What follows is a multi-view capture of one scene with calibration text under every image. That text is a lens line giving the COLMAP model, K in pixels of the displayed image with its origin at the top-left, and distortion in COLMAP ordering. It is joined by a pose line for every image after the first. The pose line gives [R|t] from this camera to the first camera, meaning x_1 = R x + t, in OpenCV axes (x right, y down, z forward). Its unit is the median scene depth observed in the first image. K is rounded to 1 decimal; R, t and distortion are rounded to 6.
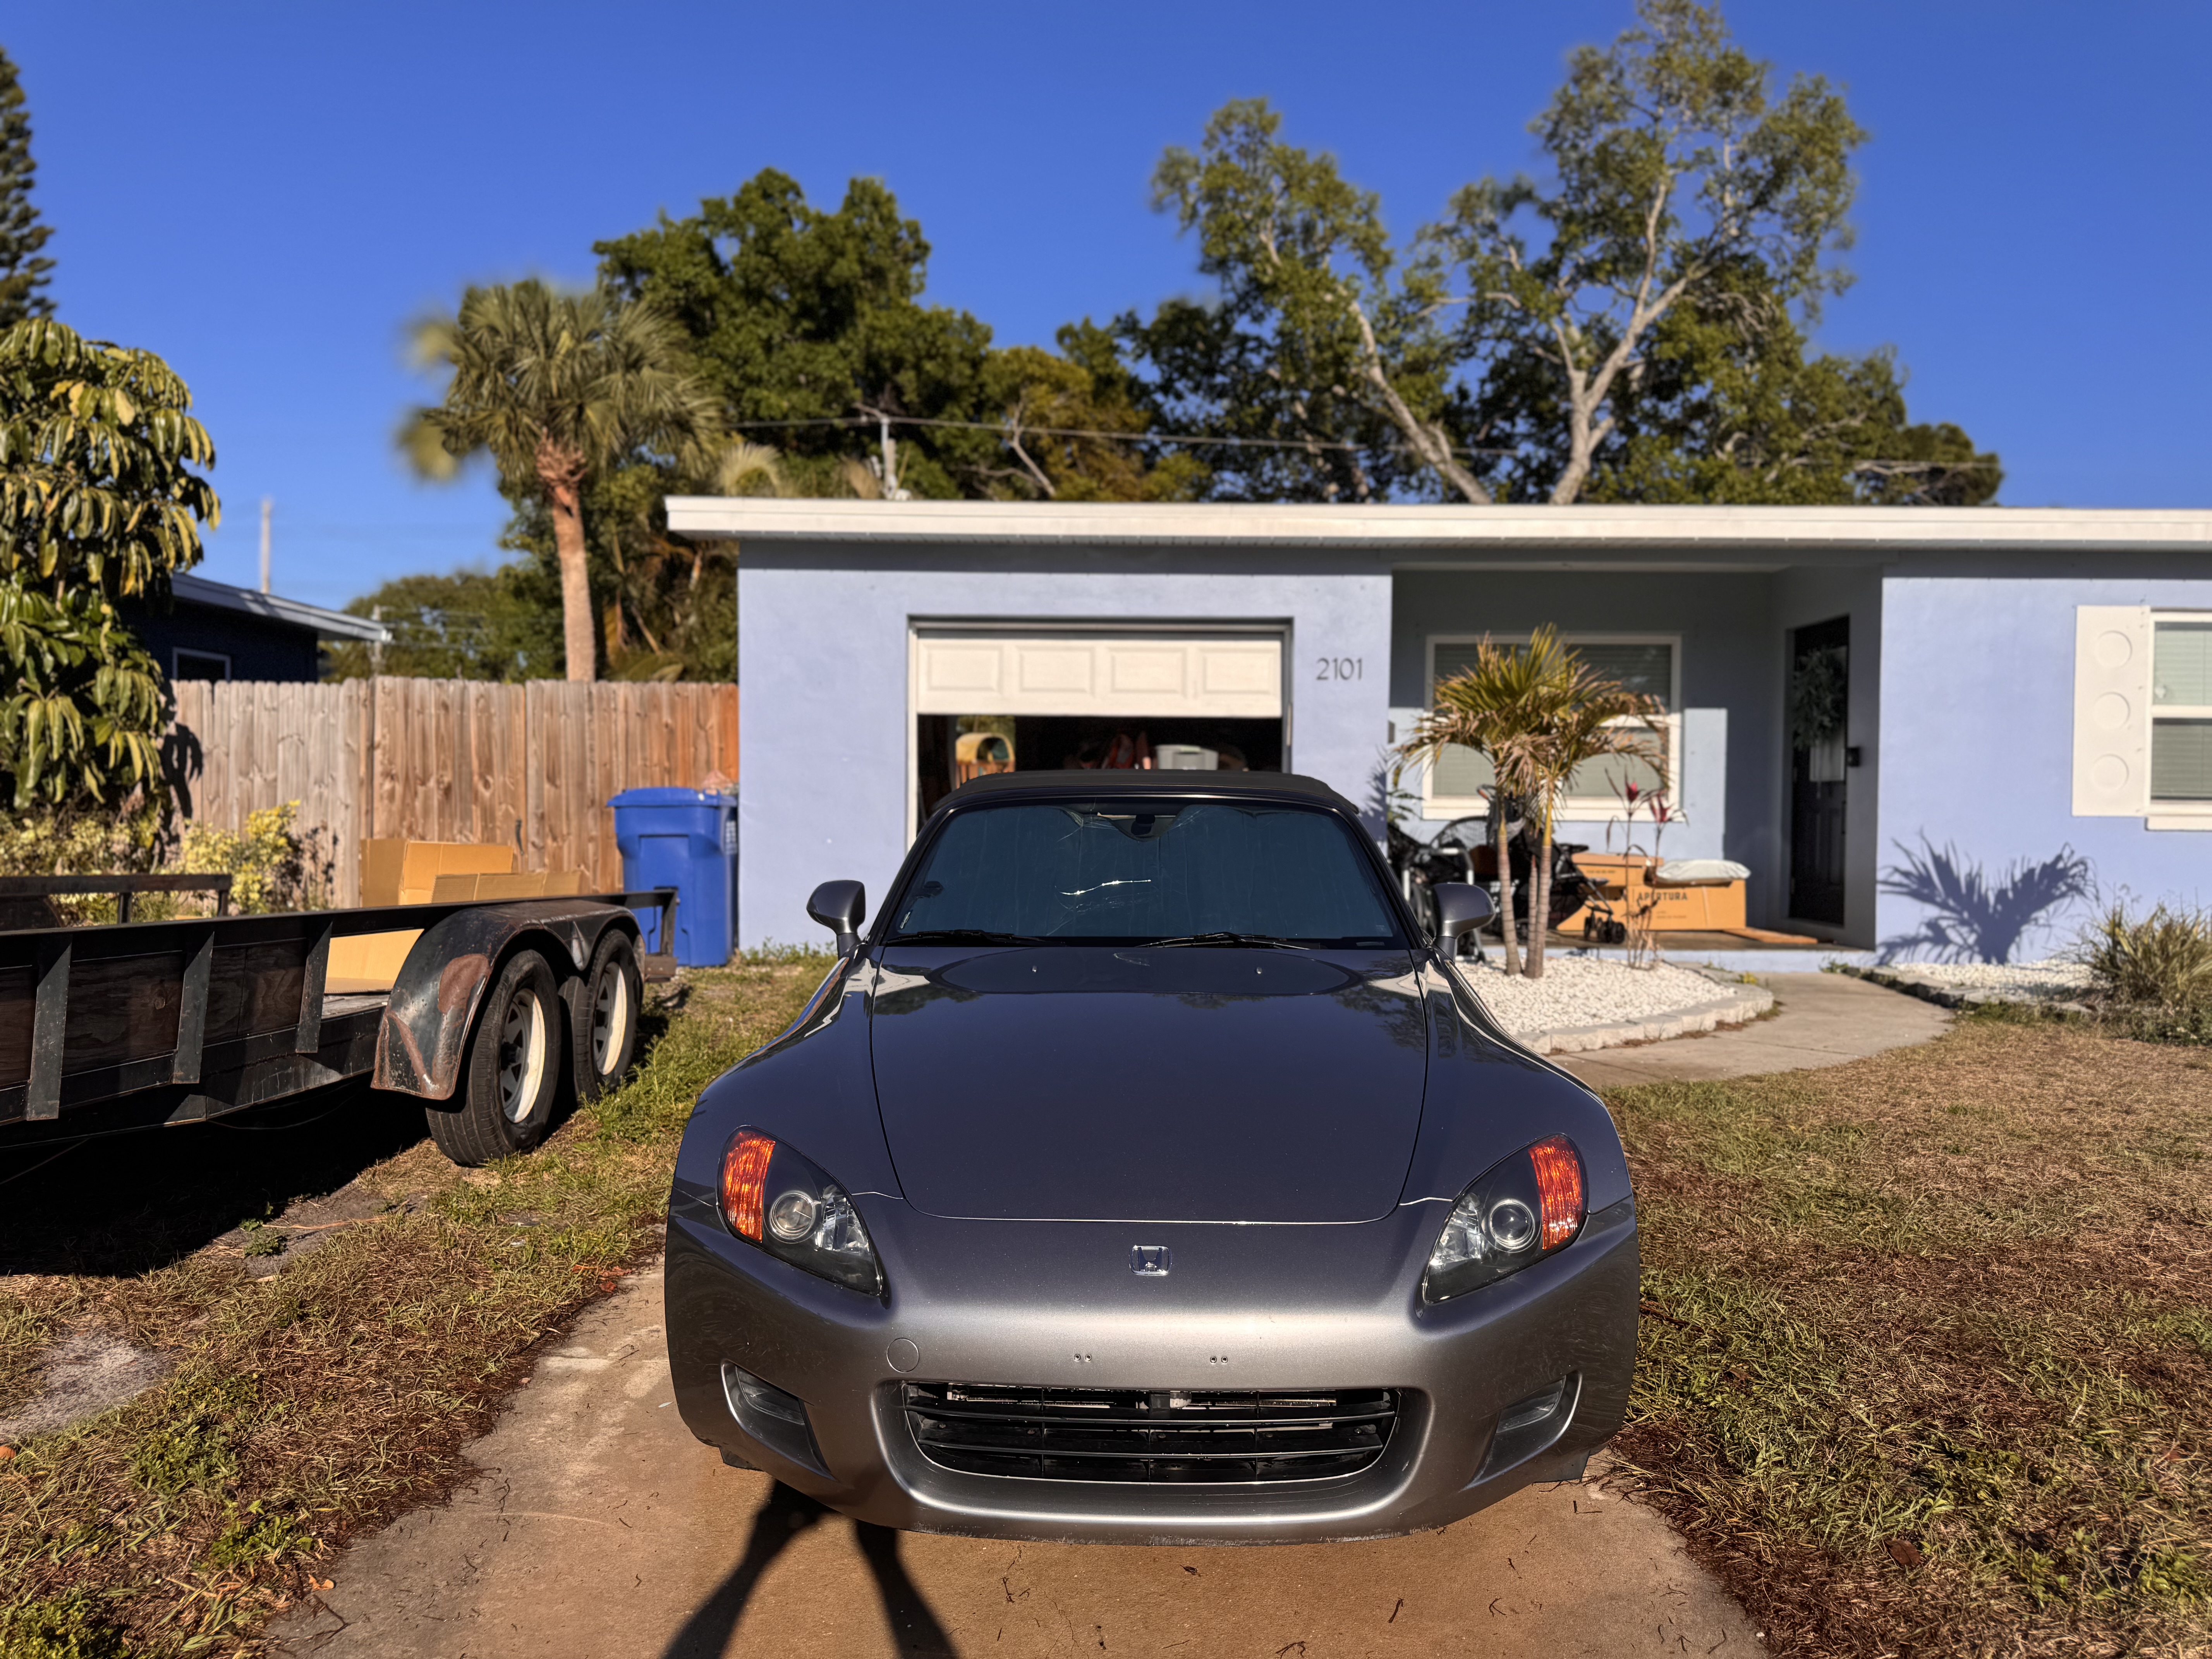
lens RADIAL K [[1542.7, 0, 1090.2], [0, 1542.7, 834.9], [0, 0, 1]] dist [0.060390, -0.080587]
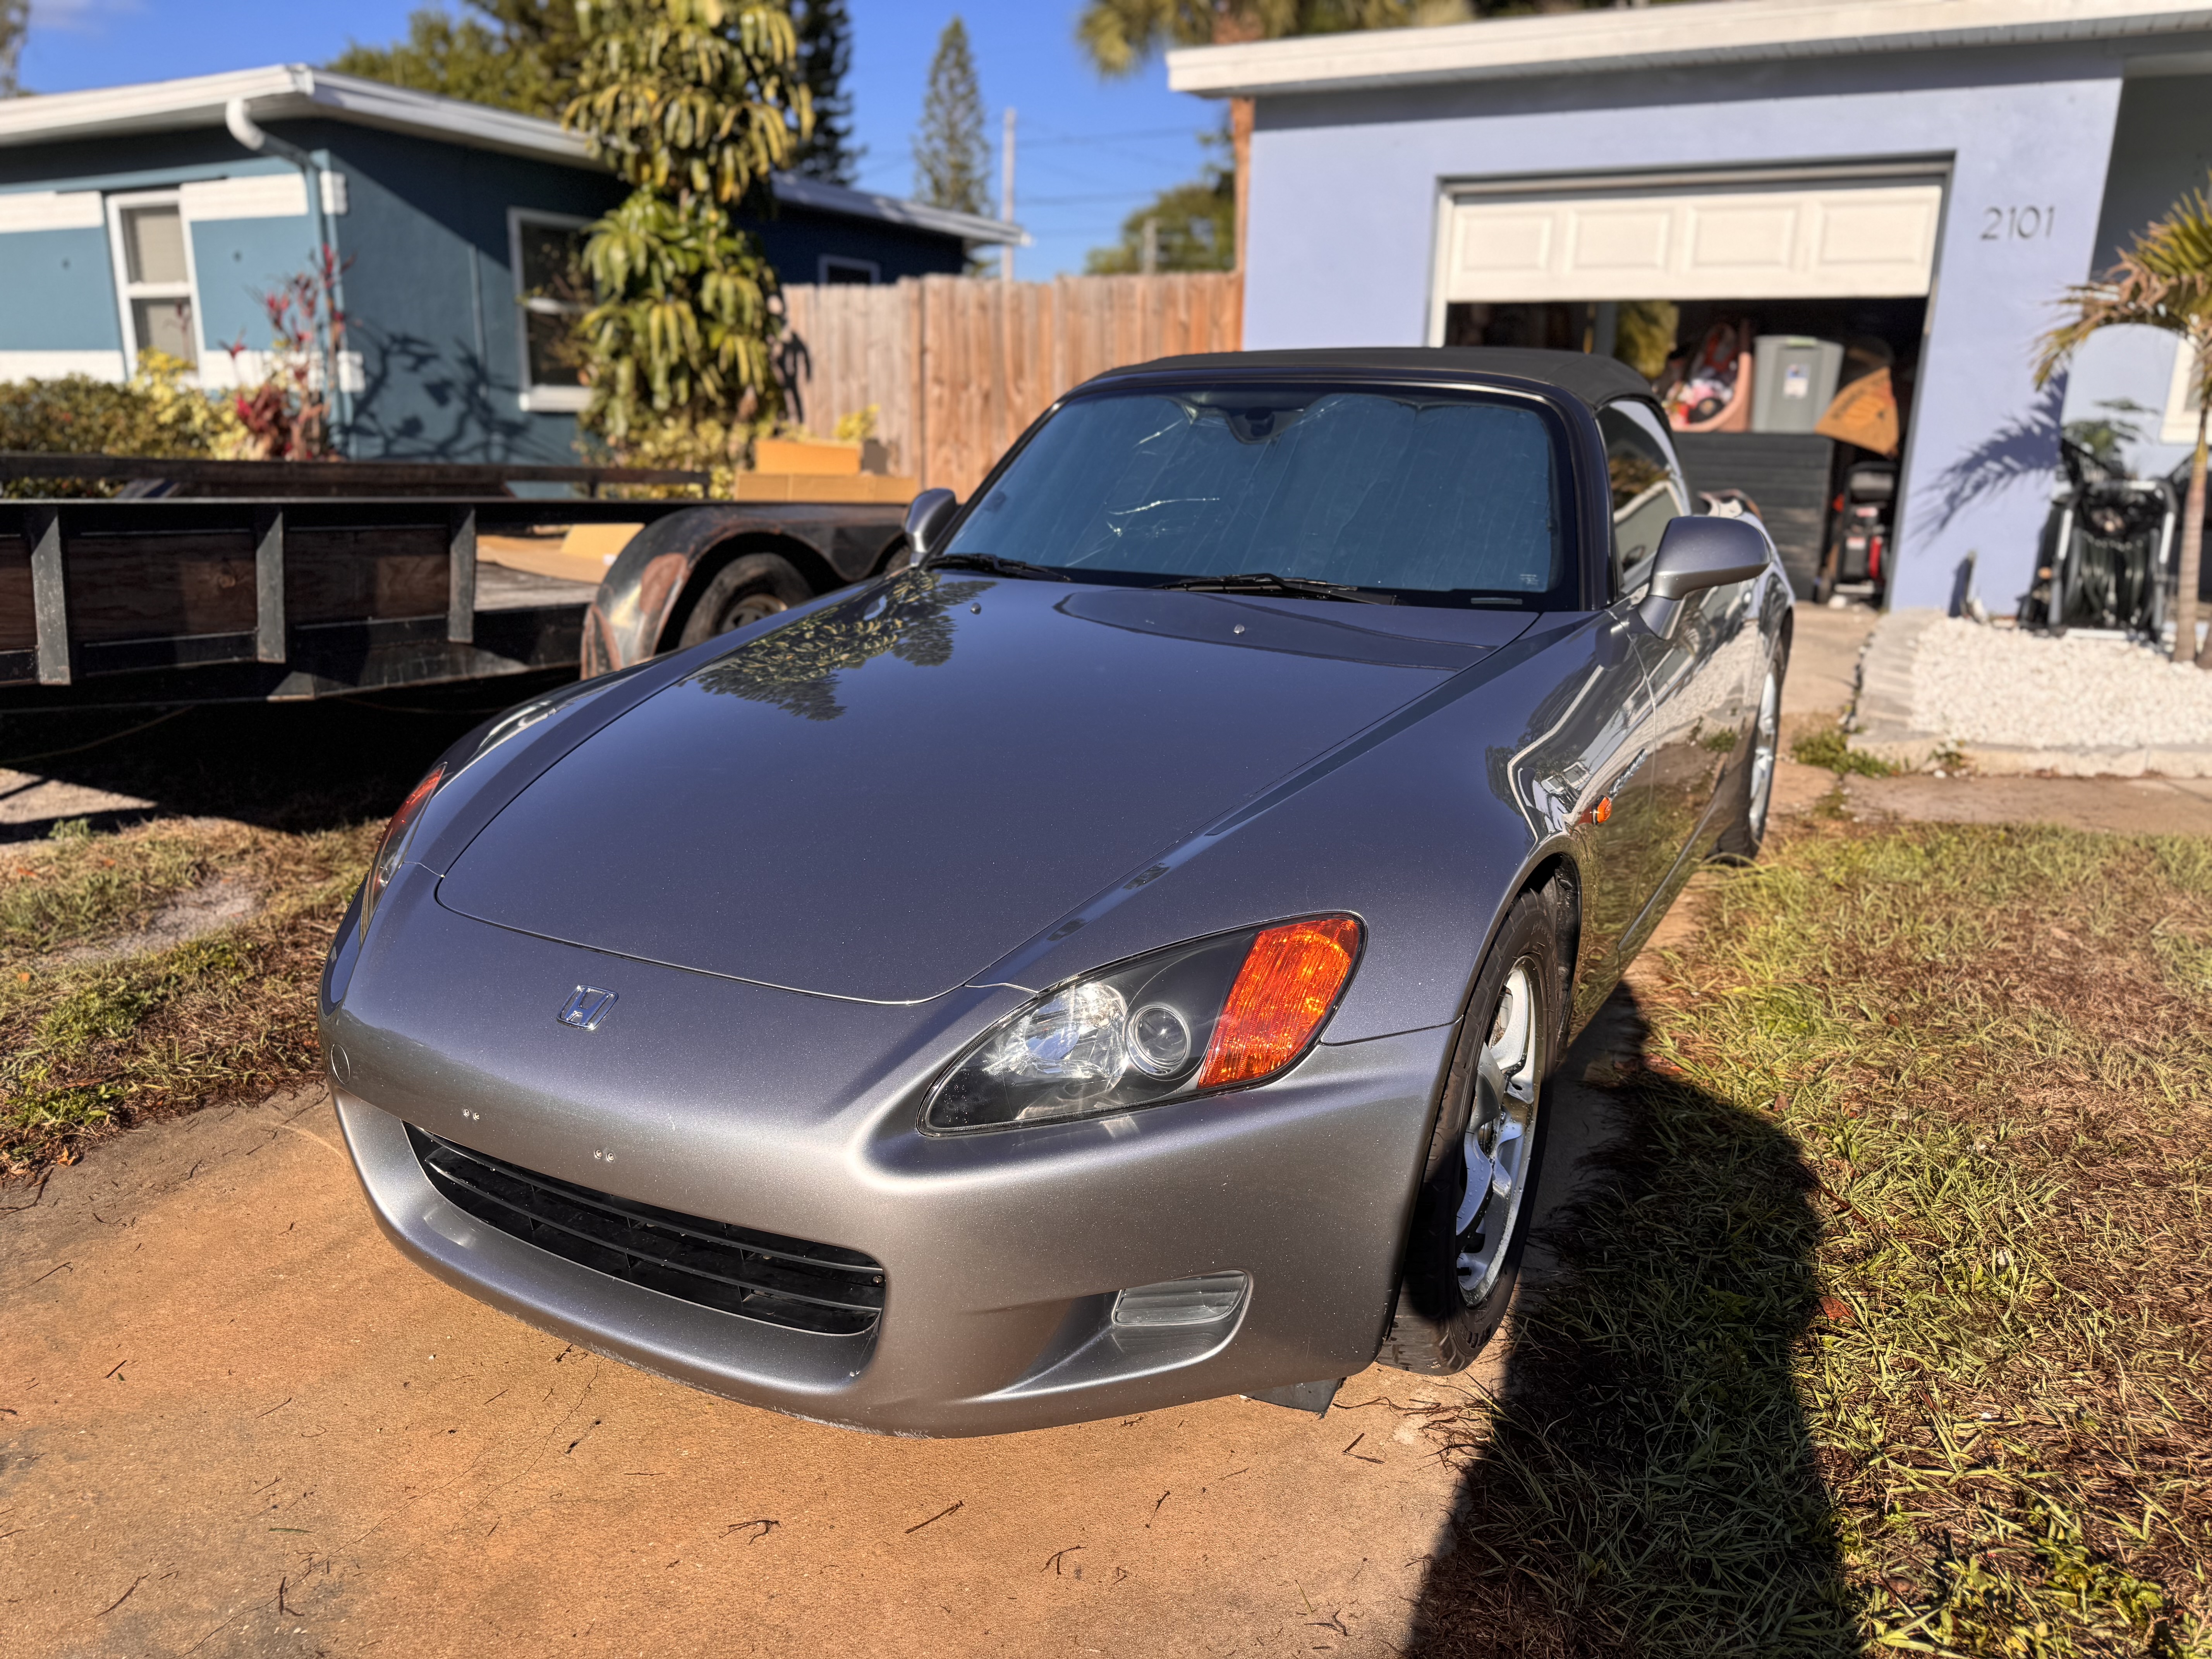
lens RADIAL K [[1542.7, 0, 1090.2], [0, 1542.7, 834.9], [0, 0, 1]] dist [0.060390, -0.080587]
pose [[0.891808, 0.127772, -0.433996, 0.120384], [-0.021214, 0.970045, 0.241999, 0.003193], [0.451916, -0.206610, 0.867804, 0.107055]]
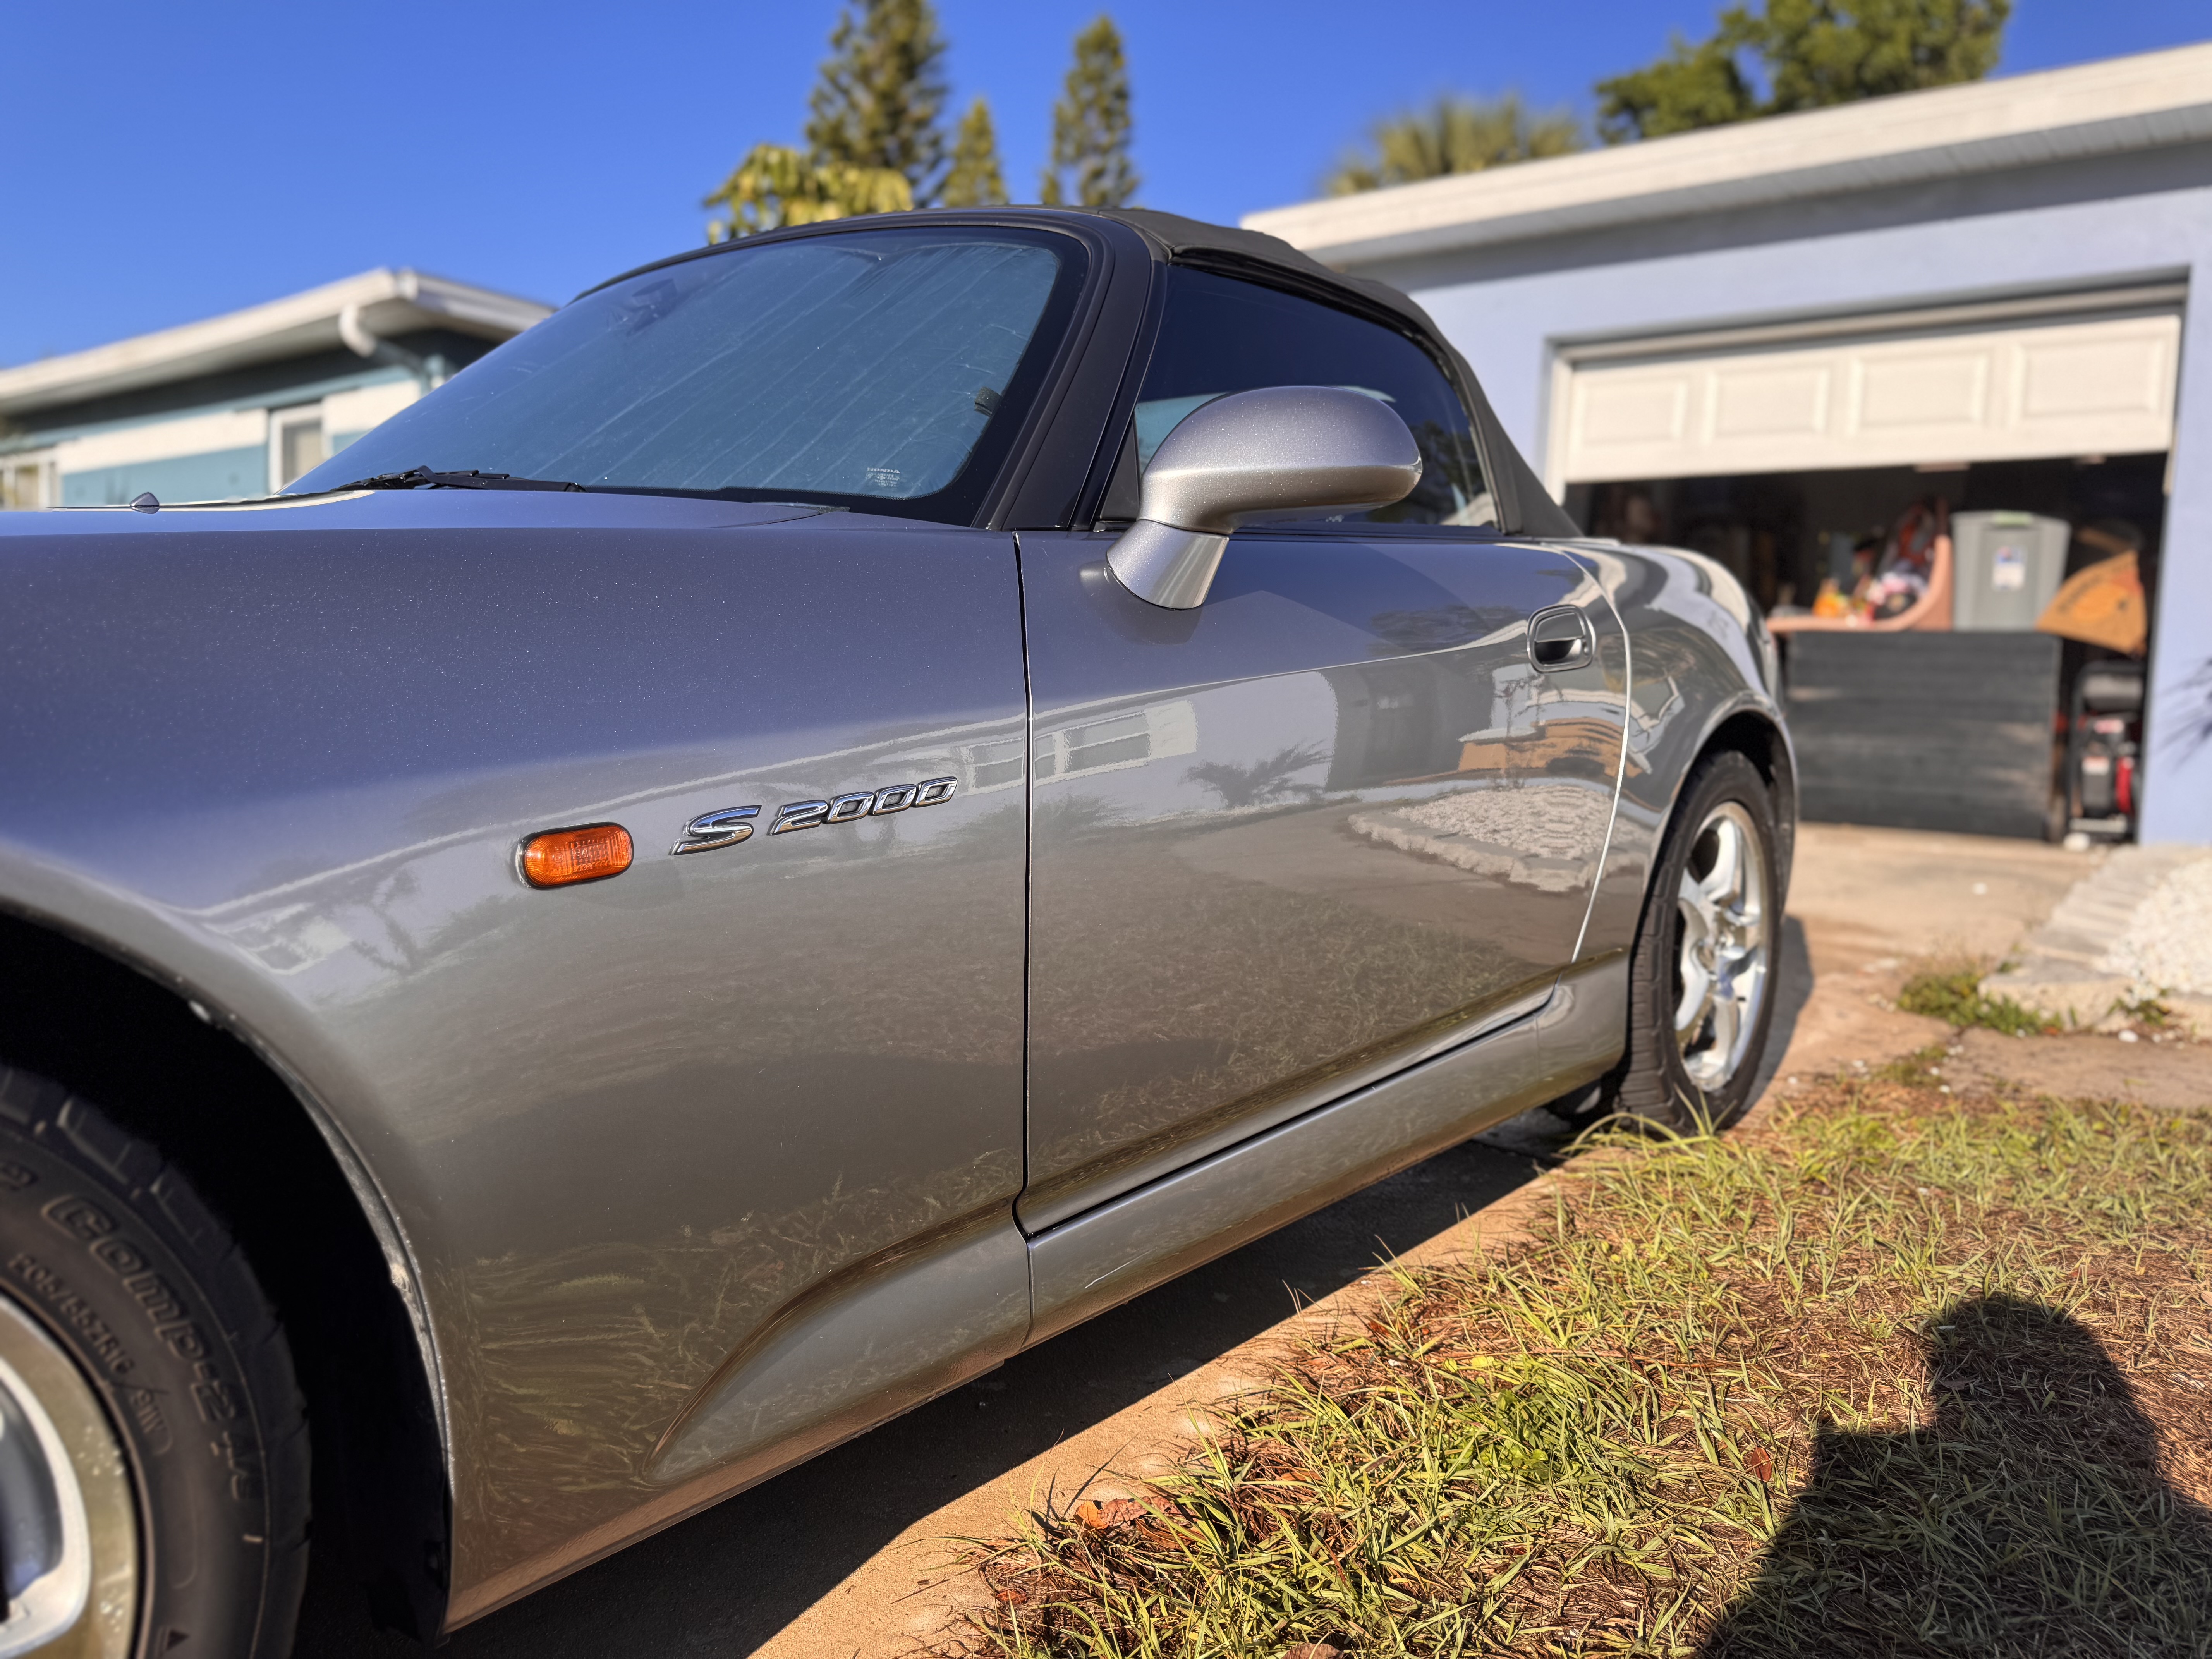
lens RADIAL K [[1542.7, 0, 1090.2], [0, 1542.7, 834.9], [0, 0, 1]] dist [0.060390, -0.080587]
pose [[0.794549, 0.080725, -0.601810, 0.160941], [-0.045418, 0.996248, 0.073670, 0.042413], [0.605499, -0.031202, 0.795234, 0.278807]]
